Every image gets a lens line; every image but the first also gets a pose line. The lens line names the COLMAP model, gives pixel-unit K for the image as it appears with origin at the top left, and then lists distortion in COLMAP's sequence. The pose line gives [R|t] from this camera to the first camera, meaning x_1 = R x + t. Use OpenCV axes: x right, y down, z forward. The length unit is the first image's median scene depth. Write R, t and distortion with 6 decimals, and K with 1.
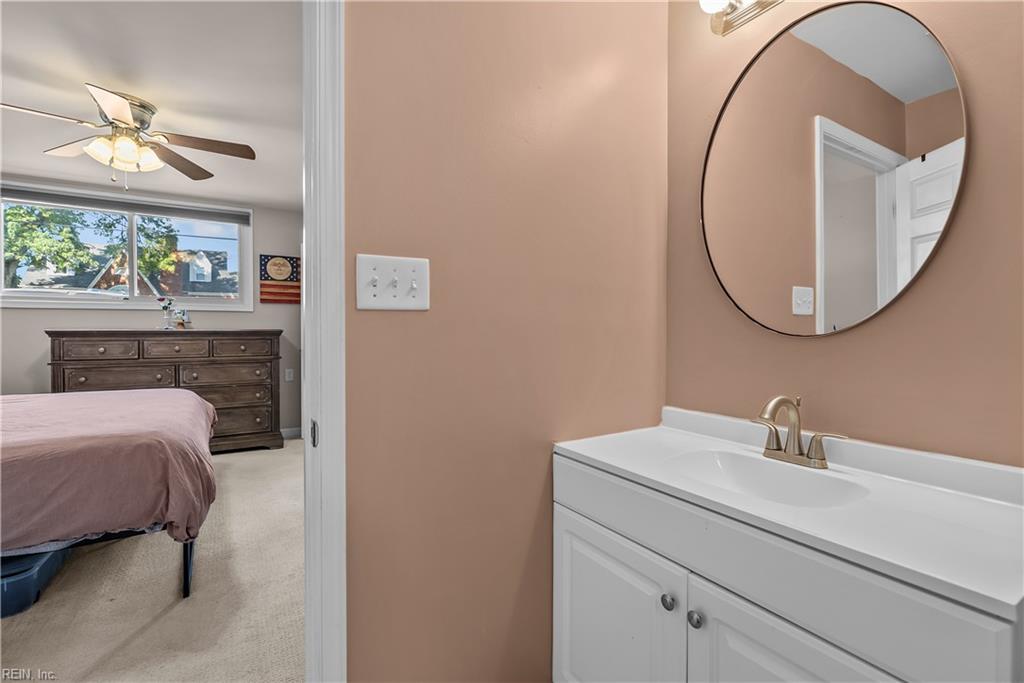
lens RADIAL K [[466.5, 0, 517.4], [0, 466.5, 341.2], [0, 0, 1]] dist [-0.002404, -0.000456]
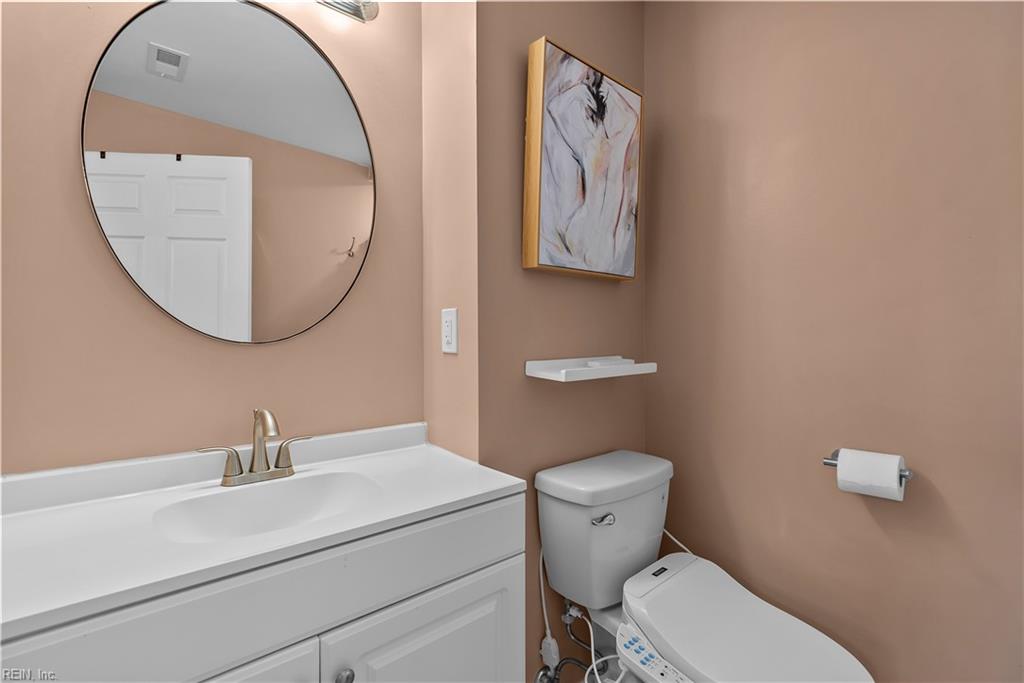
lens RADIAL K [[466.5, 0, 516.4], [0, 466.5, 337.1], [0, 0, 1]] dist [-0.002404, -0.000456]
pose [[-0.183246, 0.006856, 0.983043, -0.425348], [0.008795, 0.999947, -0.005334, -0.014201], [-0.983028, 0.007668, -0.183297, 0.697889]]
